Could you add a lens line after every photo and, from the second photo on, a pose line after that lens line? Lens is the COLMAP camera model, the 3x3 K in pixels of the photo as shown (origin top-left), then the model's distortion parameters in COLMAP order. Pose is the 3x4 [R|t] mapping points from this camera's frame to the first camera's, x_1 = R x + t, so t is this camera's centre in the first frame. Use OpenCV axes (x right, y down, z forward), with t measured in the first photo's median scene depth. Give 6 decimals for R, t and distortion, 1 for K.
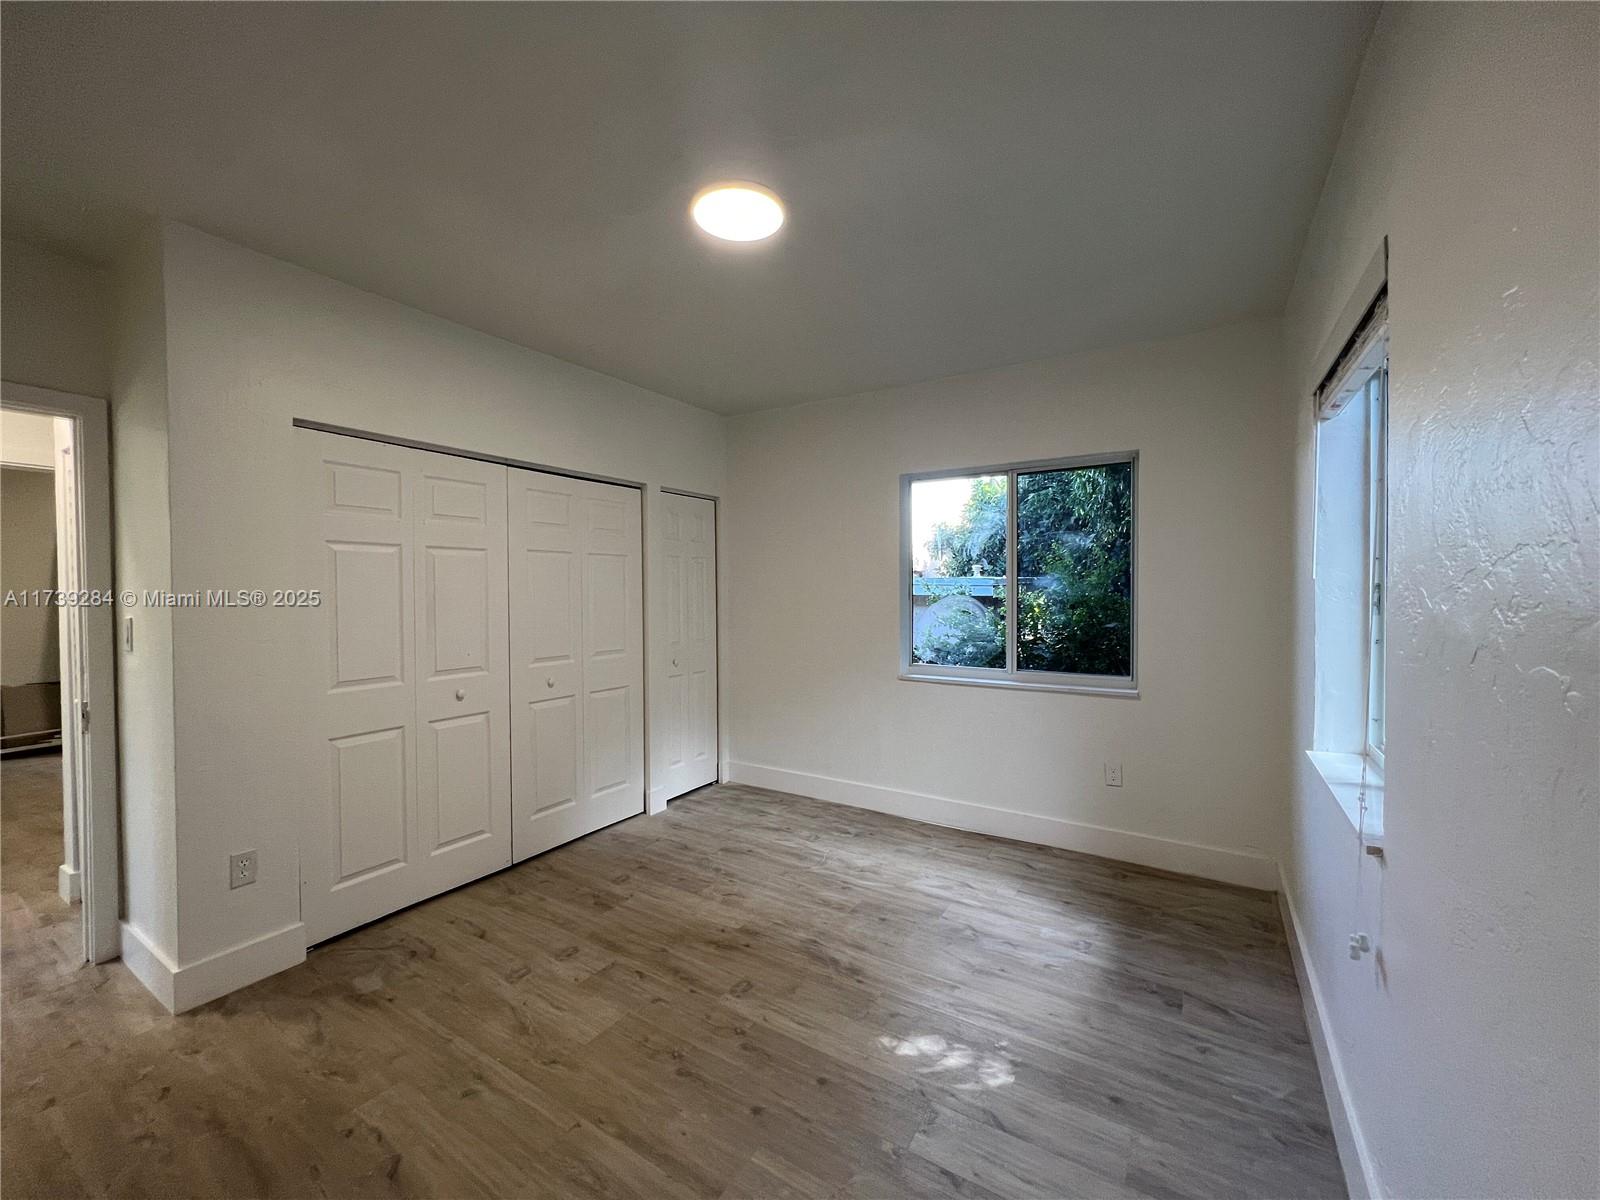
lens RADIAL K [[642.8, 0, 795.3], [0, 642.8, 599.1], [0, 0, 1]] dist [-0.001222, 0.000784]
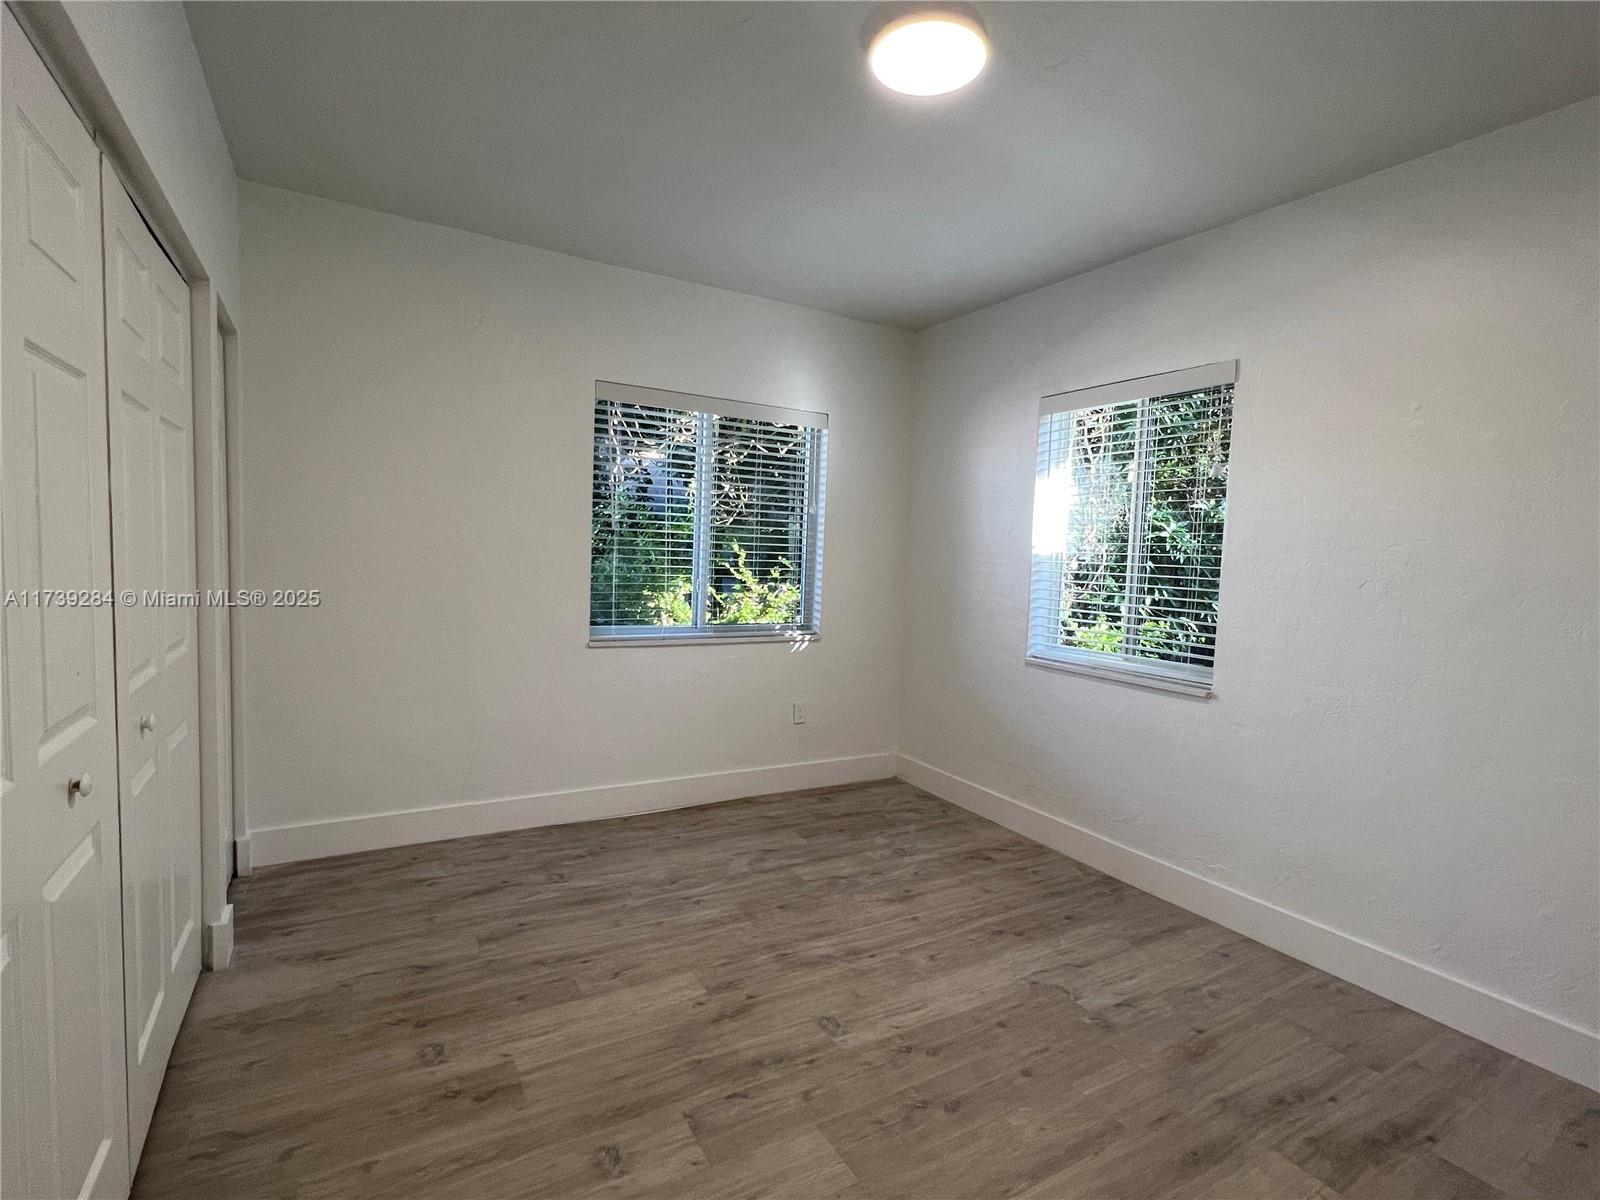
lens RADIAL K [[765.9, 0, 794.0], [0, 765.9, 606.2], [0, 0, 1]] dist [-0.001072, 0.001356]
pose [[0.460253, -0.044628, 0.886665, -0.739304], [-0.027079, 0.997565, 0.064266, 0.012209], [-0.887375, -0.053589, 0.457924, 0.492959]]
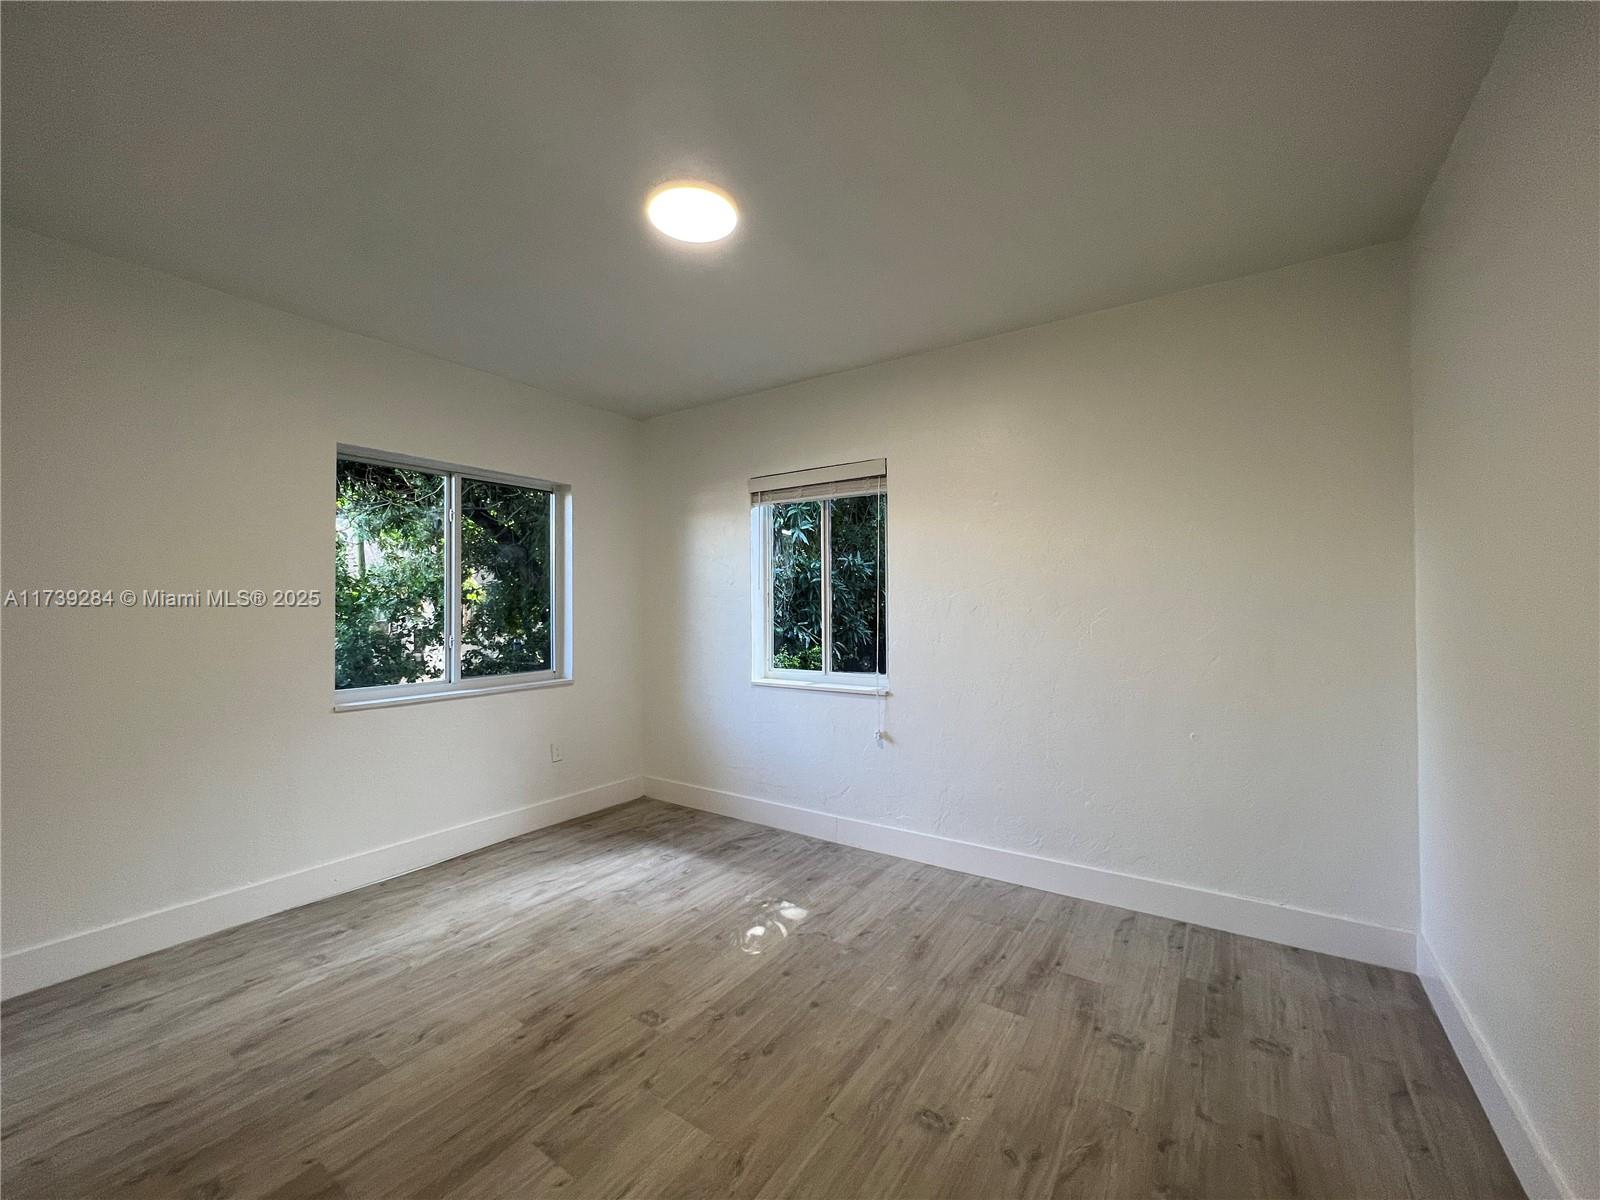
lens RADIAL K [[642.8, 0, 795.3], [0, 642.8, 599.1], [0, 0, 1]] dist [-0.001222, 0.000784]
pose [[0.032448, 0.015857, 0.999348, -0.789256], [0.020507, 0.999653, -0.016528, 0.021145], [-0.999263, 0.021029, 0.032111, 0.591163]]
